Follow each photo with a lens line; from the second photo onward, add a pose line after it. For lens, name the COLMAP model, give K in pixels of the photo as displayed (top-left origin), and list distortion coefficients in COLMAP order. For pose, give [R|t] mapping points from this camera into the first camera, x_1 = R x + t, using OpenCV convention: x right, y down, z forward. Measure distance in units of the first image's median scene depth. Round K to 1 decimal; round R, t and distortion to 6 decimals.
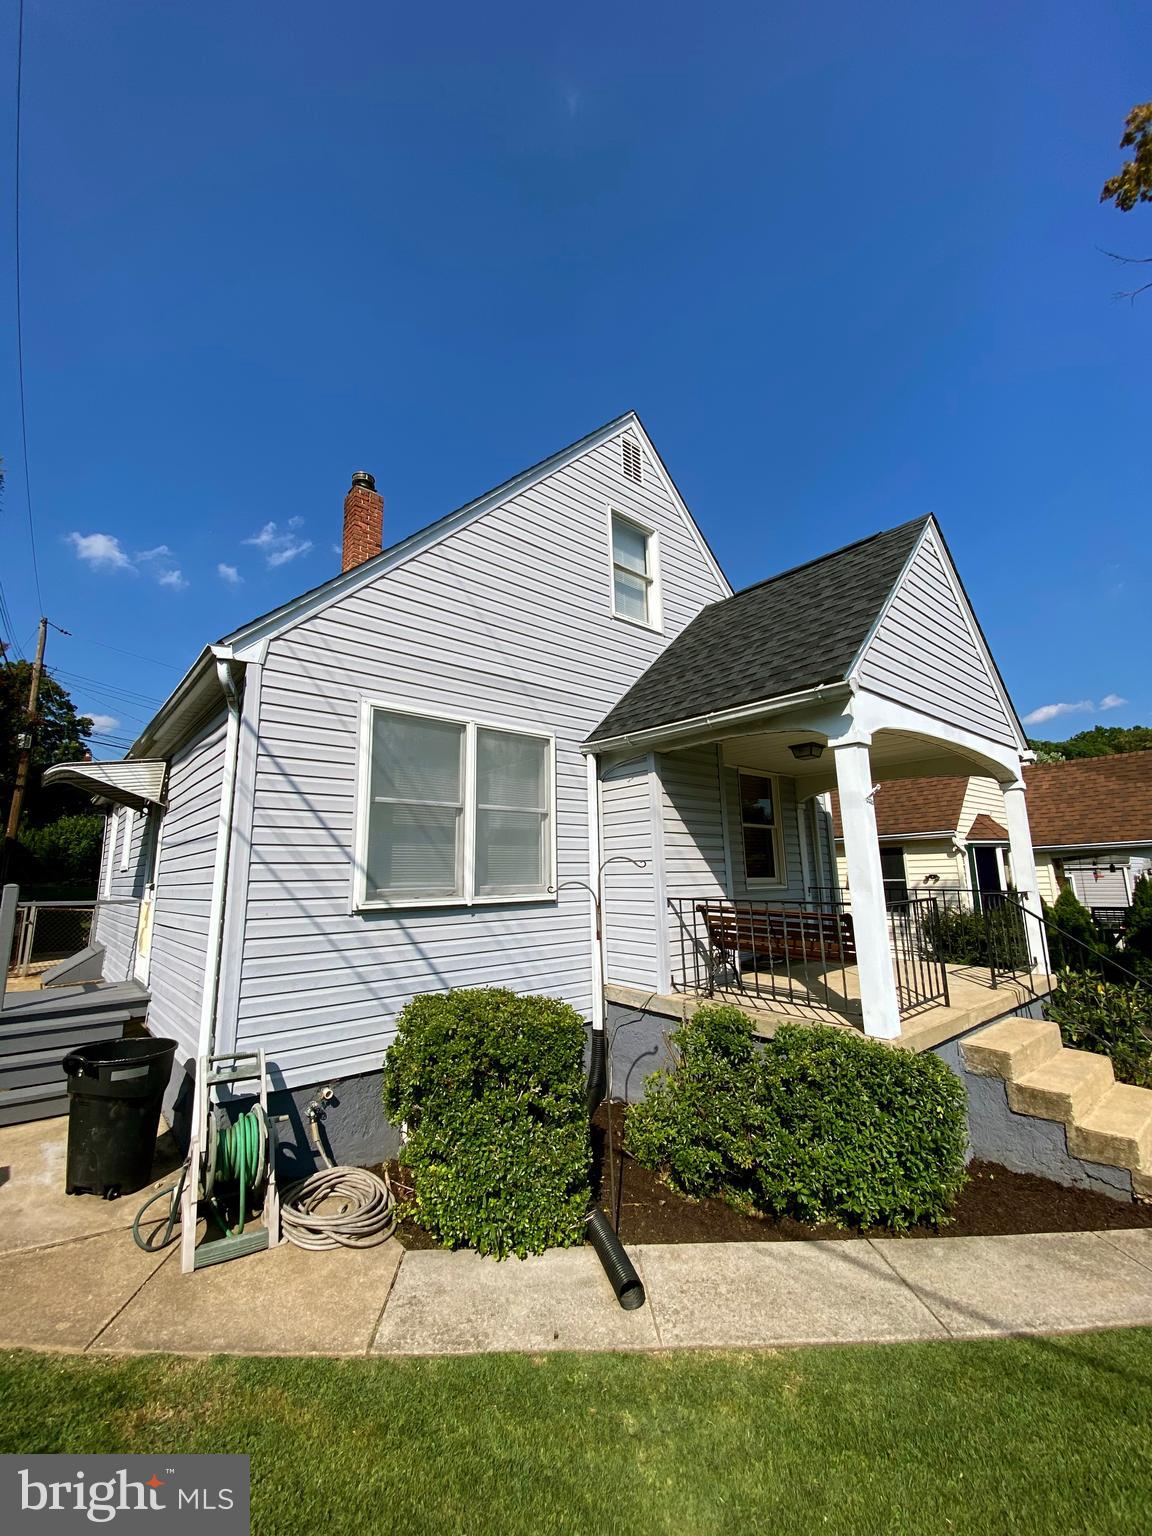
lens RADIAL K [[623.5, 0, 568.4], [0, 623.5, 765.8], [0, 0, 1]] dist [0.019834, -0.017398]
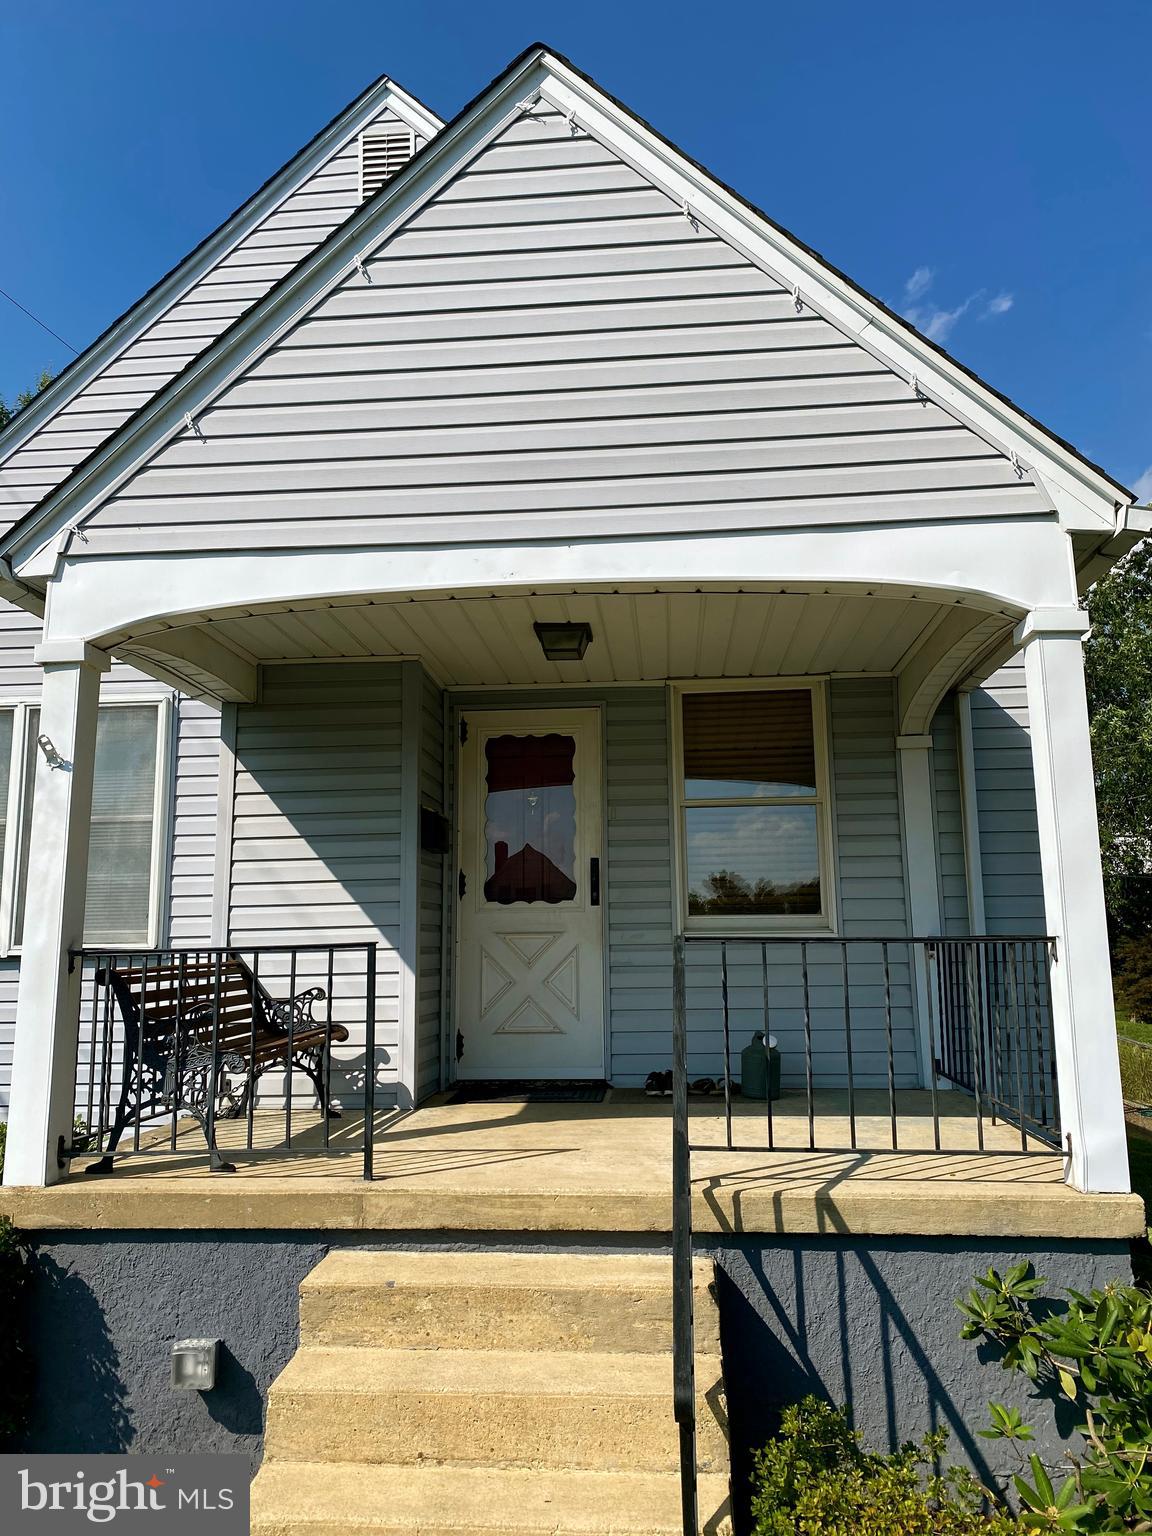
lens RADIAL K [[1177.5, 0, 606.3], [0, 1177.5, 758.0], [0, 0, 1]] dist [-0.005278, -0.013268]
pose [[0.717396, -0.112072, -0.687593, 1.285307], [0.129590, 0.991217, -0.026354, 0.117228], [0.684507, -0.070199, 0.725618, 0.494953]]
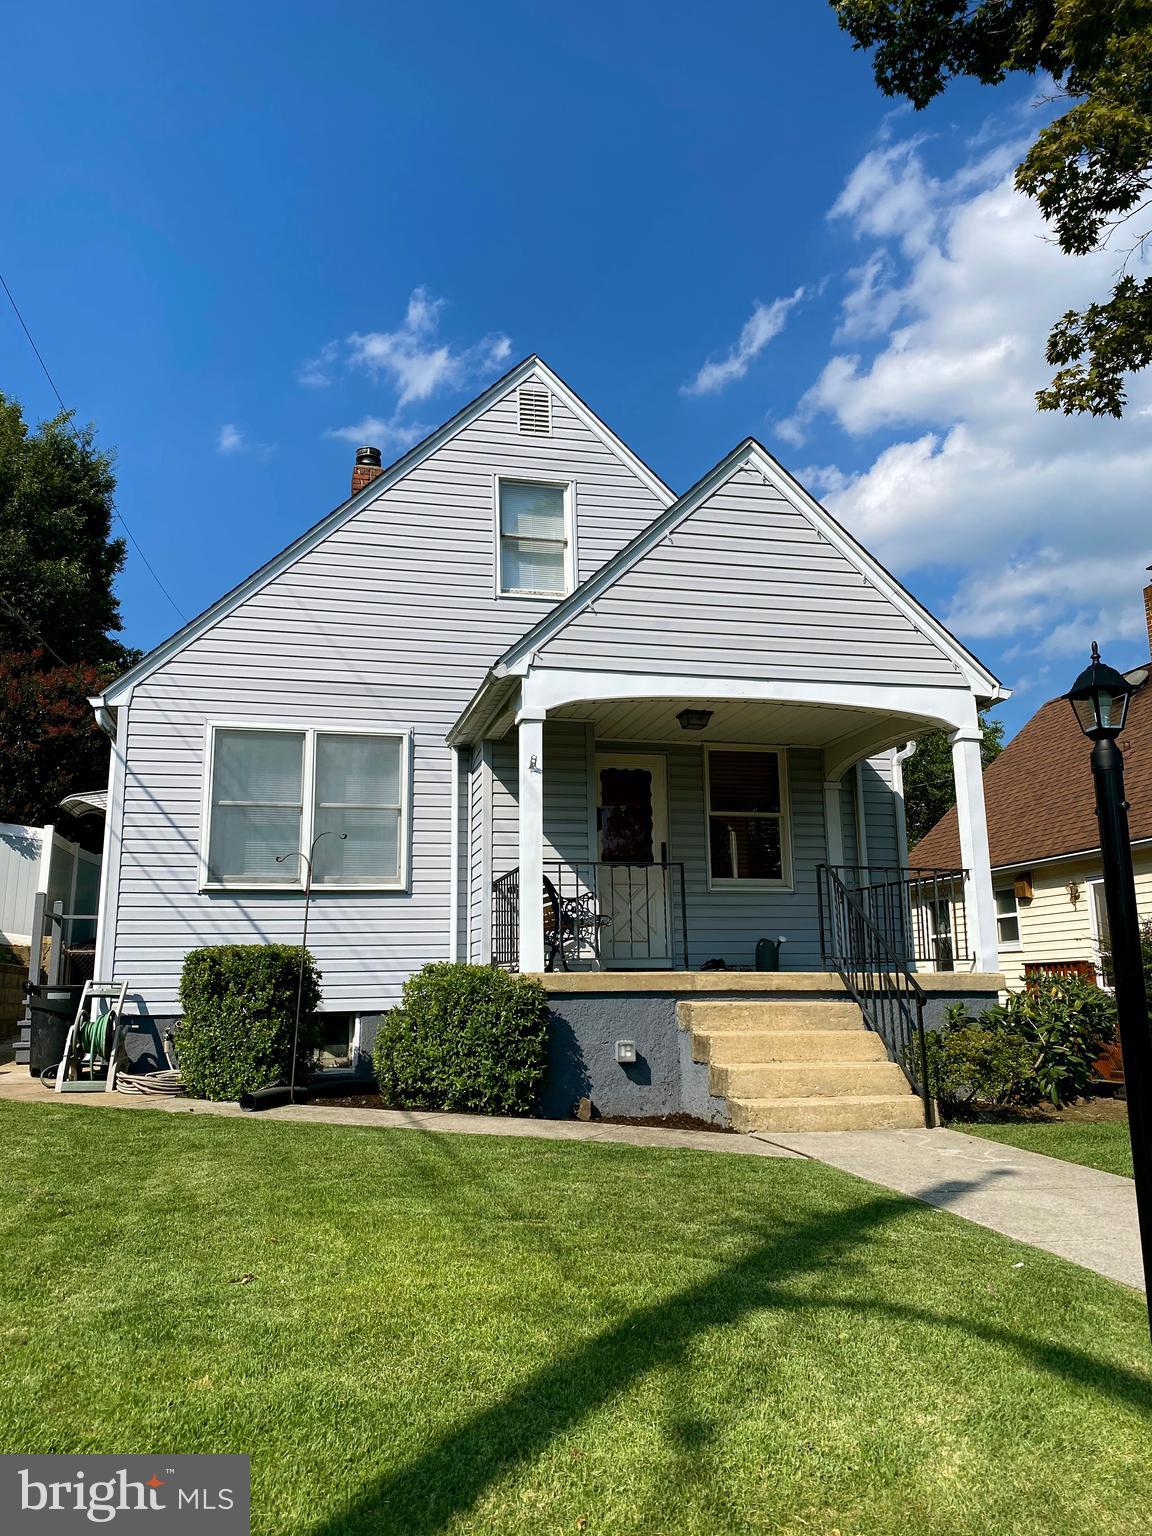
lens RADIAL K [[1177.5, 0, 575.6], [0, 1177.5, 766.5], [0, 0, 1]] dist [-0.005278, -0.013268]
pose [[0.890188, -0.084470, -0.447694, 1.235330], [0.080938, 0.996352, -0.027053, 0.093266], [0.448346, -0.012154, 0.893778, -0.681865]]
